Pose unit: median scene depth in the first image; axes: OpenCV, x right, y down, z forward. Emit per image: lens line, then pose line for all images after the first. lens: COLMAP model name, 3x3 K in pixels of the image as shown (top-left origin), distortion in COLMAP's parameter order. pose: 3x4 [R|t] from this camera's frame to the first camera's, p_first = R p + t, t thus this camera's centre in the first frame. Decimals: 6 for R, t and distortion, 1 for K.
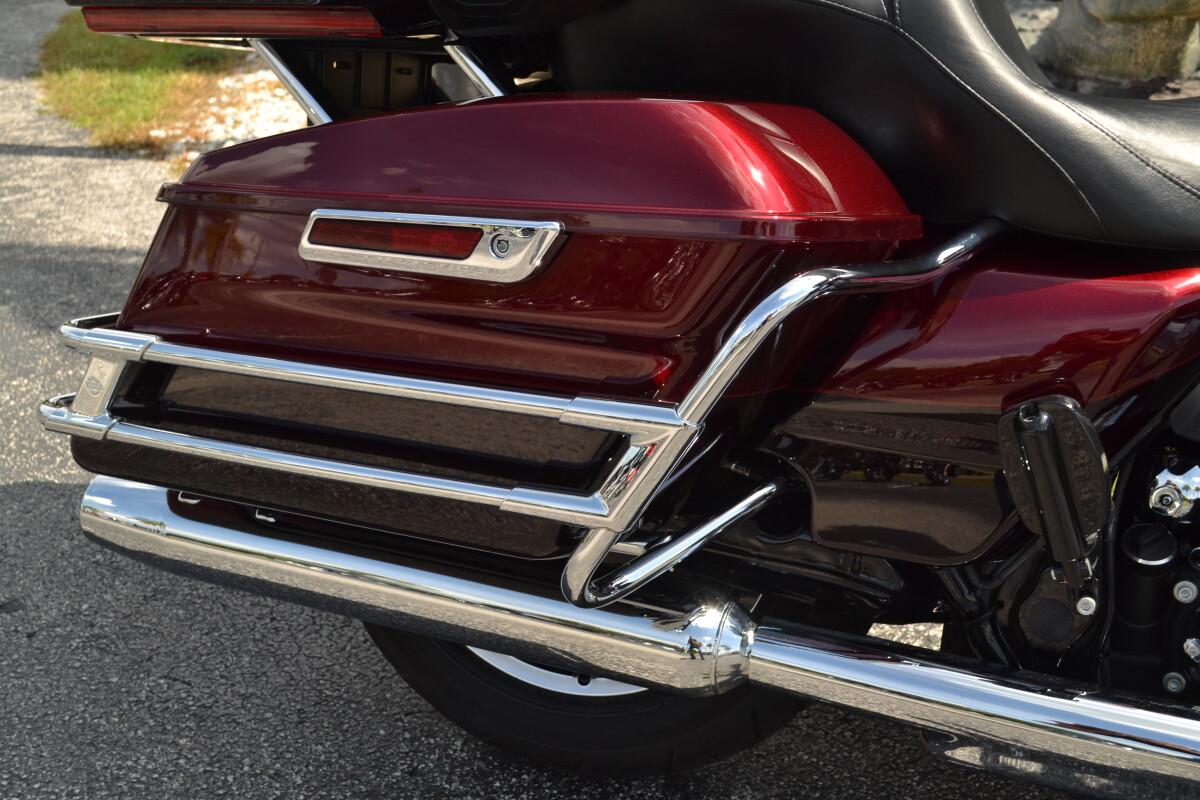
lens RADIAL K [[1470.4, 0, 594.3], [0, 1470.4, 397.3], [0, 0, 1]] dist [-0.029509, 0.000000]
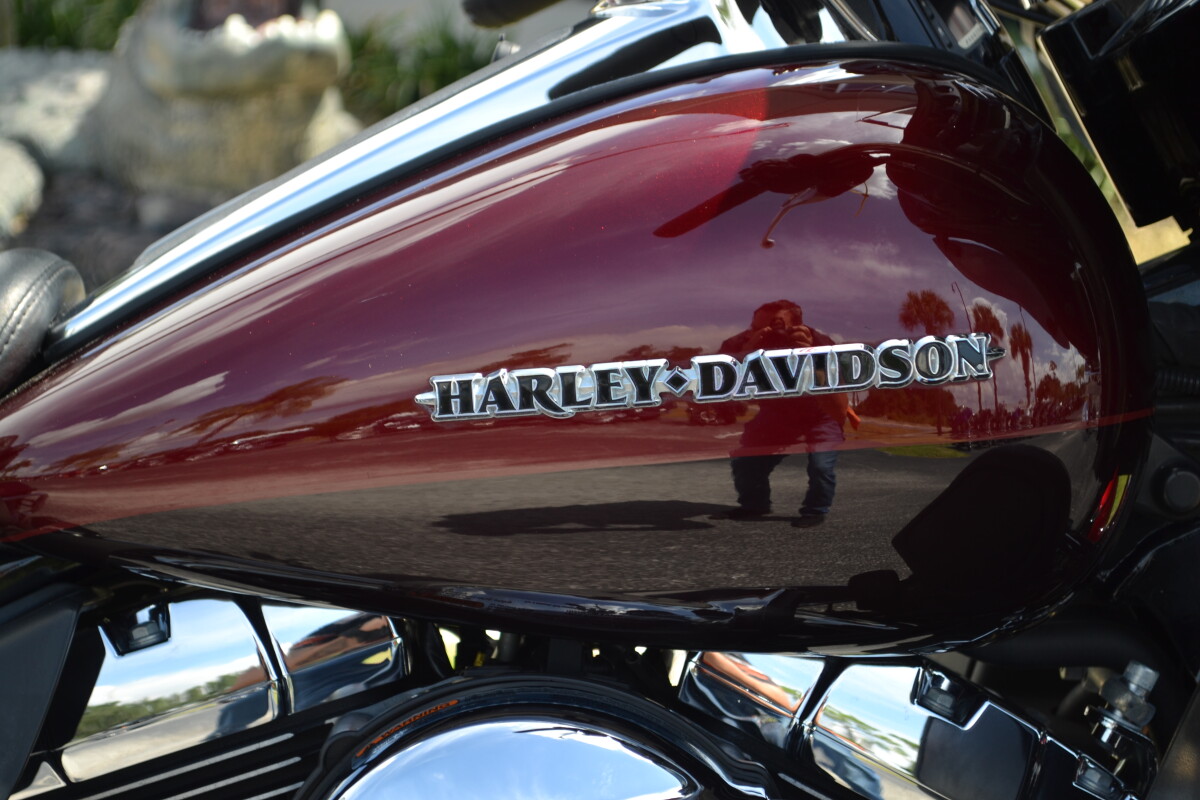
lens RADIAL K [[2610.0, 0, 604.2], [0, 2610.0, 399.2], [0, 0, 1]] dist [0.081053, 0.000000]
pose [[0.919184, -0.062562, 0.388827, 0.370456], [0.106298, 0.990070, -0.091987, -0.097469], [-0.379212, 0.125885, 0.916707, -0.002487]]
